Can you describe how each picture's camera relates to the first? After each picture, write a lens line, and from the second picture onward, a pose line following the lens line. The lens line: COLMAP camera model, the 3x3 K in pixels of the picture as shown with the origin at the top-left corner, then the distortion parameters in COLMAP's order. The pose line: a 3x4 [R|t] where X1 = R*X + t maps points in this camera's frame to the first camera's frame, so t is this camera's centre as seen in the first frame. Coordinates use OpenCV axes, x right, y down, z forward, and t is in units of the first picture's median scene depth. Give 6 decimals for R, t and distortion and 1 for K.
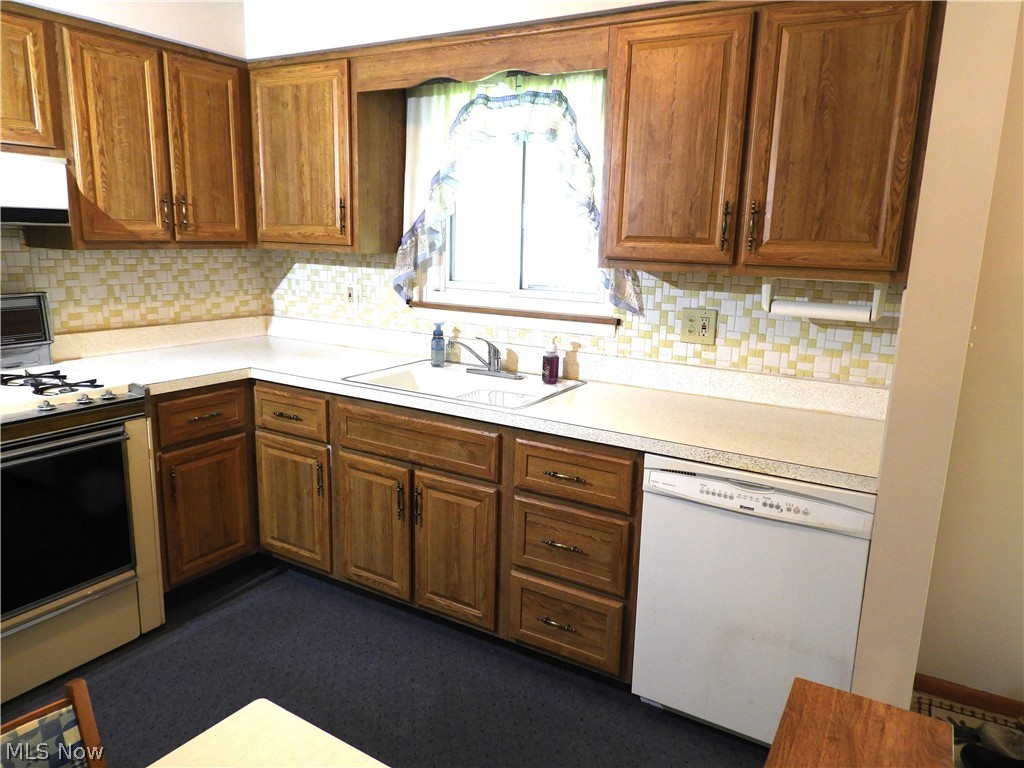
lens RADIAL K [[716.0, 0, 512.0], [0, 716.0, 384.0], [0, 0, 1]] dist [0.002625, 0.001796]
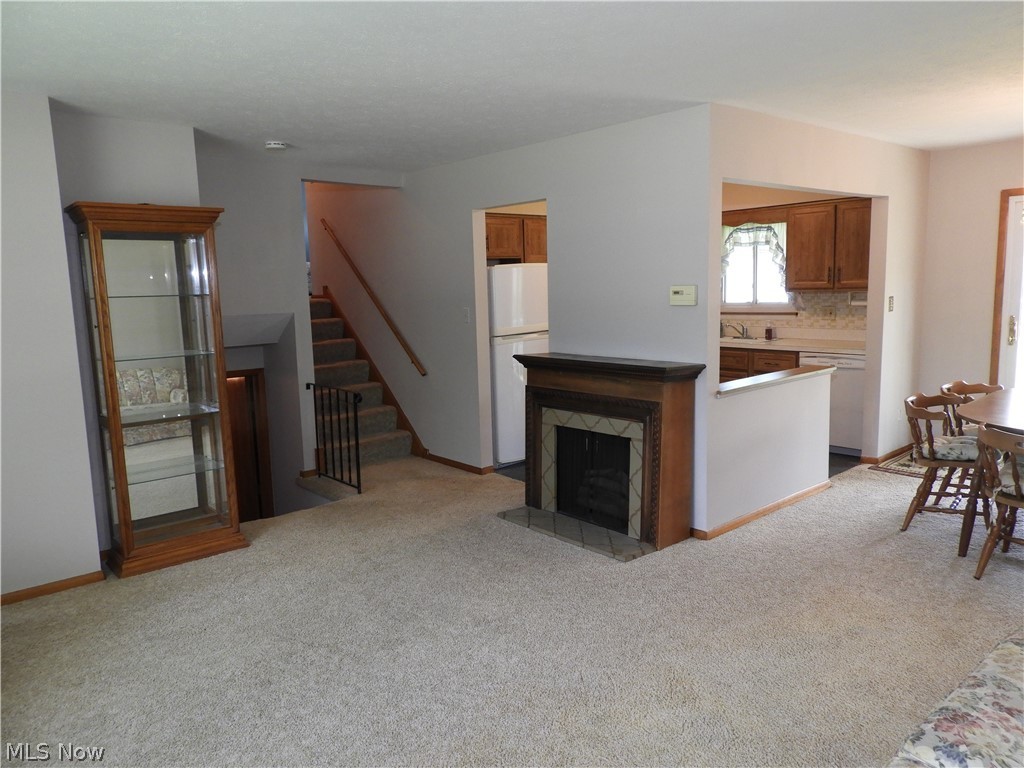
lens RADIAL K [[716.0, 0, 512.0], [0, 716.0, 384.0], [0, 0, 1]] dist [0.002625, 0.001796]
pose [[0.947659, -0.013038, -0.319019, -0.000161], [-0.008214, 0.997840, -0.065182, 0.353327], [0.319179, 0.064391, 0.945504, -1.790970]]
